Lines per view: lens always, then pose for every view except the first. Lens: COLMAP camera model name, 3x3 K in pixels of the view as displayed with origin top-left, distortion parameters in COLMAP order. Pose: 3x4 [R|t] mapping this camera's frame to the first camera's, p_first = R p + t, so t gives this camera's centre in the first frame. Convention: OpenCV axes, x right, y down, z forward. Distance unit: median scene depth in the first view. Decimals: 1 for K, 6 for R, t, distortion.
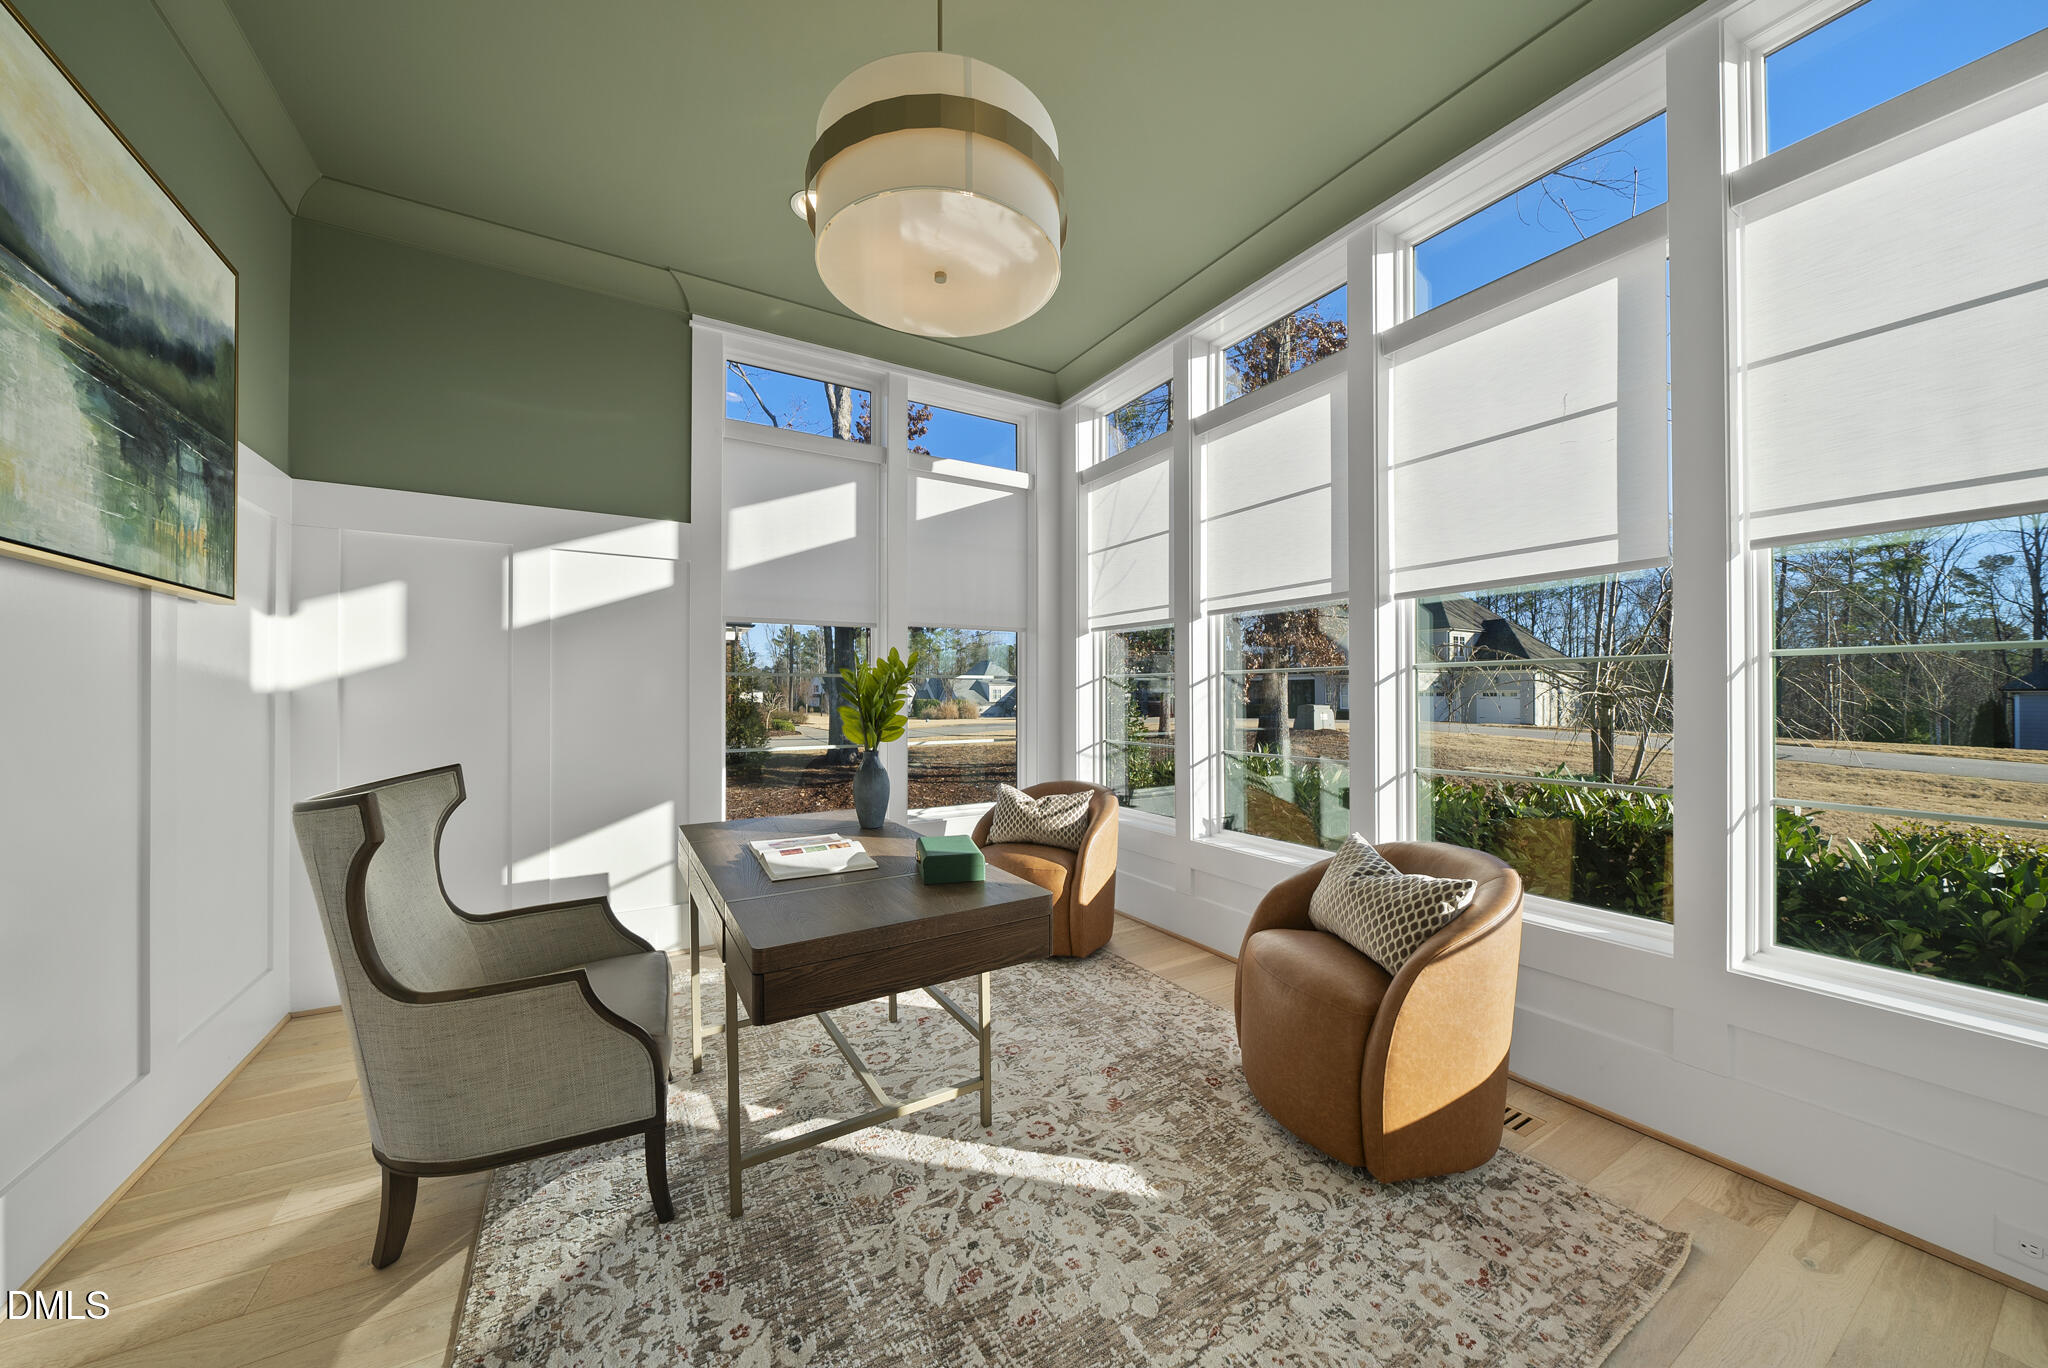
lens RADIAL K [[709.5, 0, 1022.2], [0, 709.5, 687.2], [0, 0, 1]] dist [-0.008437, 0.000363]
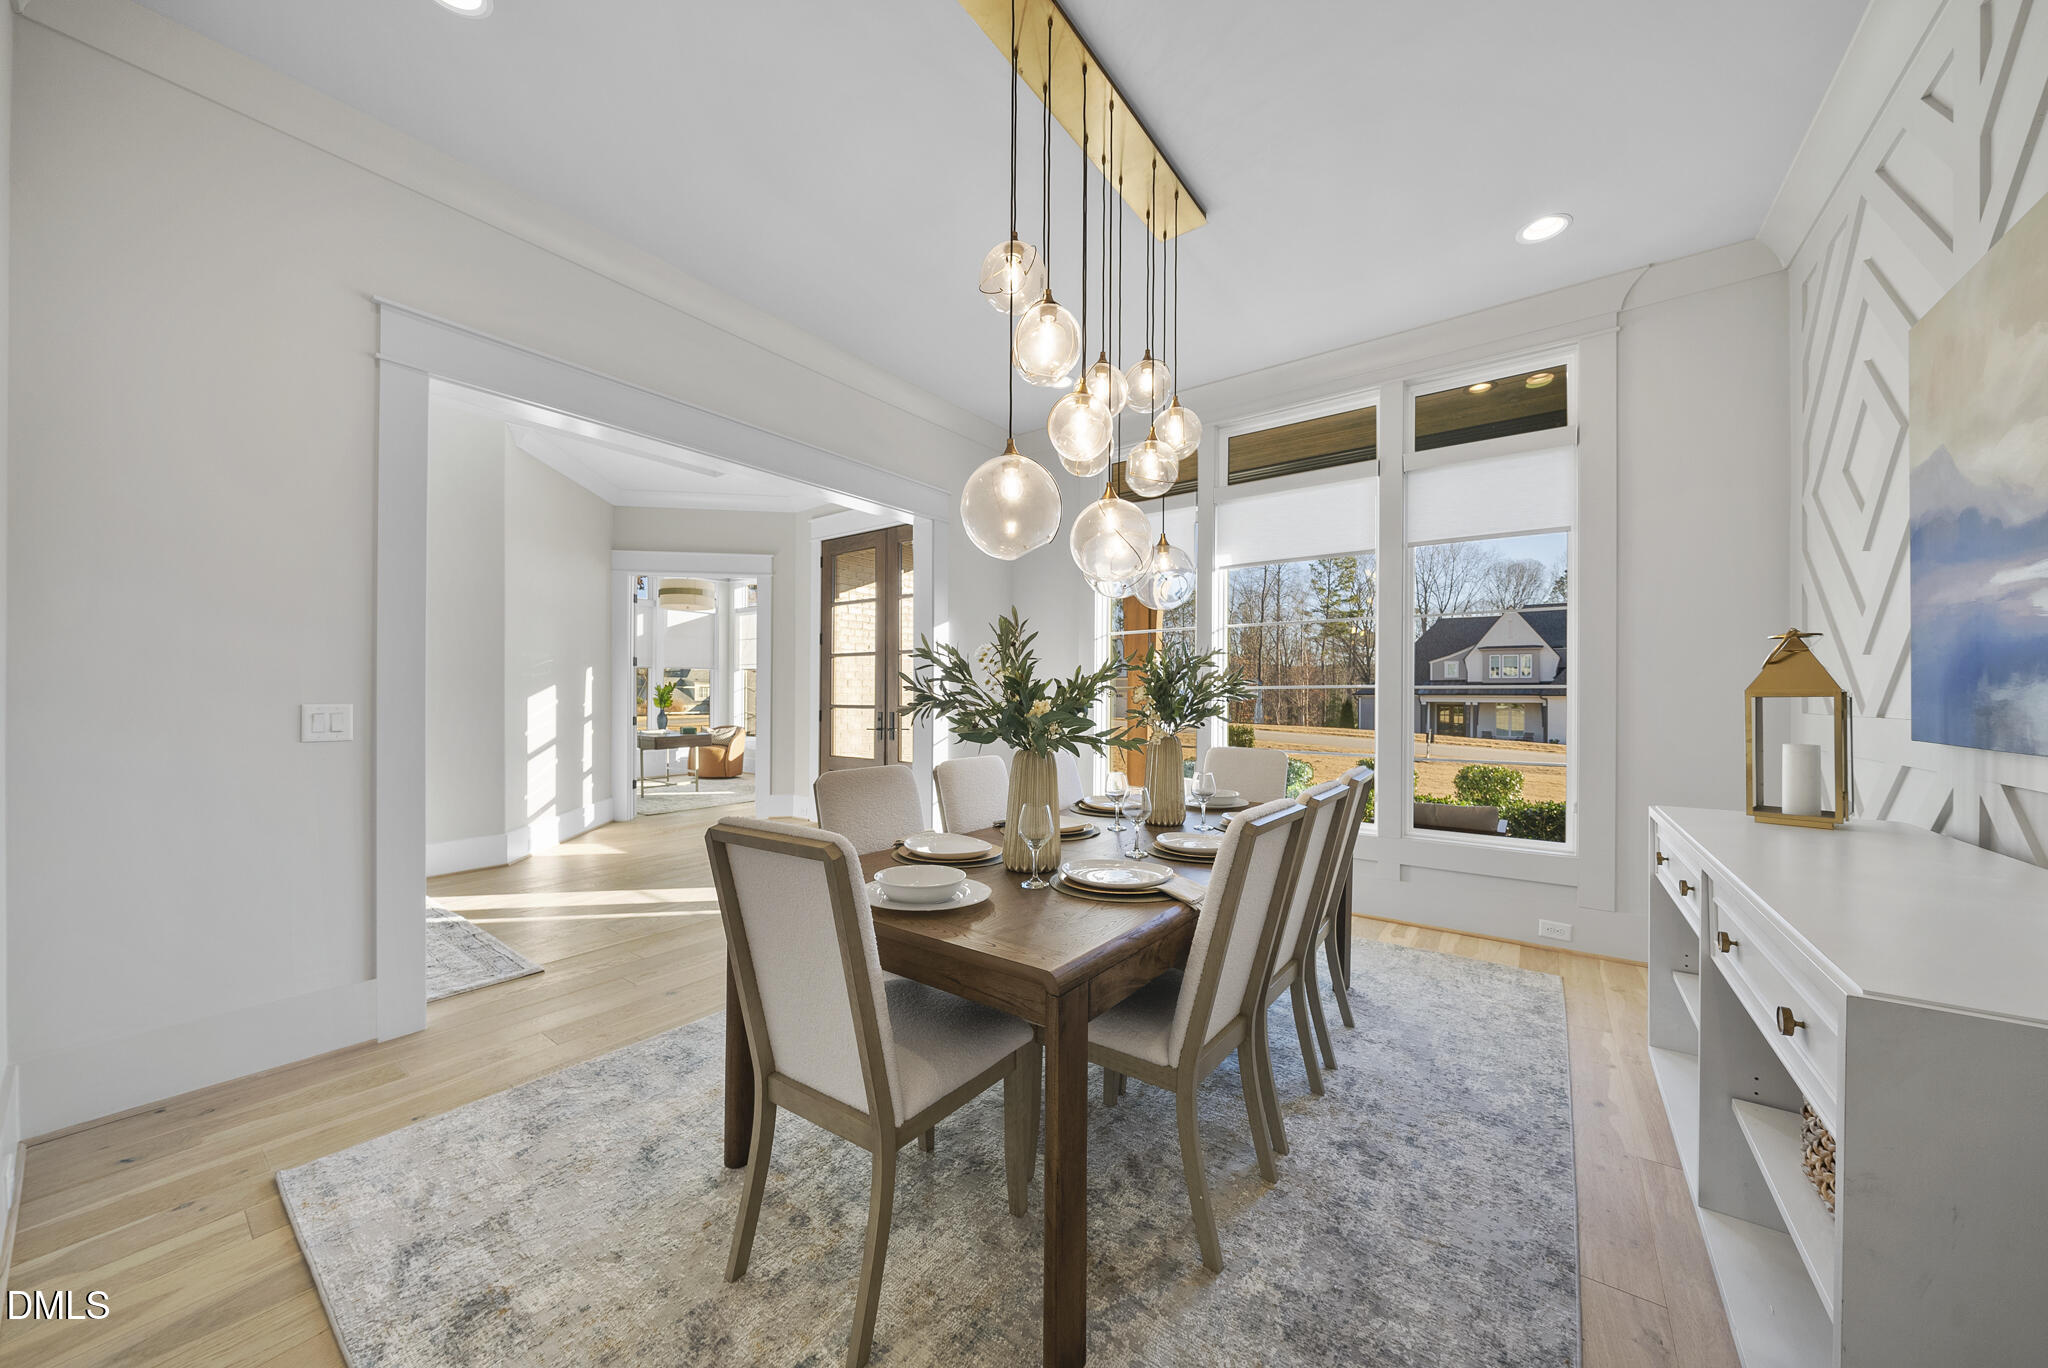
lens RADIAL K [[709.5, 0, 1026.0], [0, 709.5, 691.1], [0, 0, 1]] dist [-0.008437, 0.000363]
pose [[0.922906, 0.007181, 0.384959, 0.077923], [-0.006263, 0.999974, -0.003639, 0.001014], [-0.384976, 0.000947, 0.922926, -2.200085]]
